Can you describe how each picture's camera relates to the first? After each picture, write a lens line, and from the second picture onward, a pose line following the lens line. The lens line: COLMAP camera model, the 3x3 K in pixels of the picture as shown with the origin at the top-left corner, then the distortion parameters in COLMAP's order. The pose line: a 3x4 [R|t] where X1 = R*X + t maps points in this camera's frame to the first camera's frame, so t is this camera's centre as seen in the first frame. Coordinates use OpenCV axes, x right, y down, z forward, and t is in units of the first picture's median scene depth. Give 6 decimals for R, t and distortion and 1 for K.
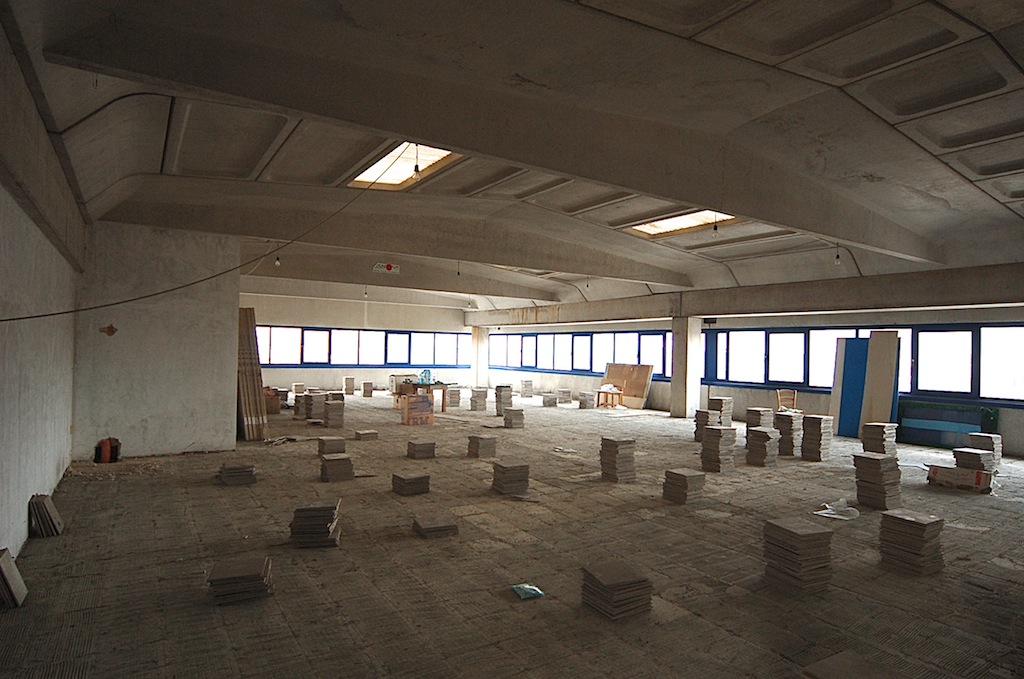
lens RADIAL K [[572.5, 0, 513.9], [0, 572.5, 341.9], [0, 0, 1]] dist [-0.015153, 0.000431]
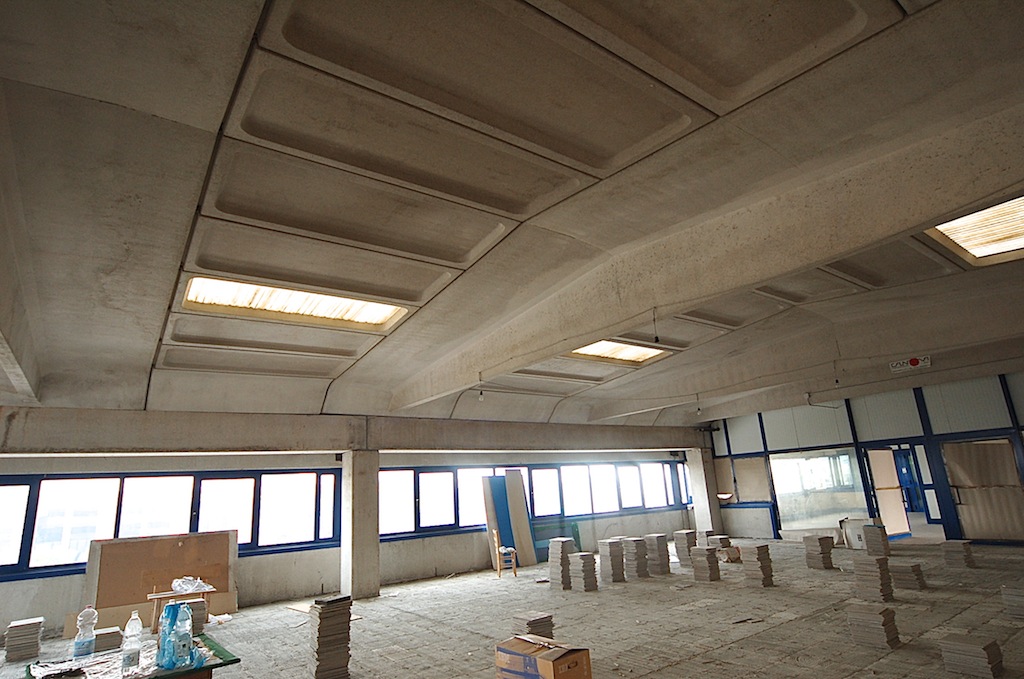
lens RADIAL K [[542.4, 0, 507.3], [0, 542.4, 345.3], [0, 0, 1]] dist [-0.016733, 0.001506]
pose [[-0.051158, 0.239493, 0.969549, -0.398517], [0.041059, 0.970504, -0.237563, -0.001428], [-0.997846, 0.027655, -0.059482, 0.813262]]
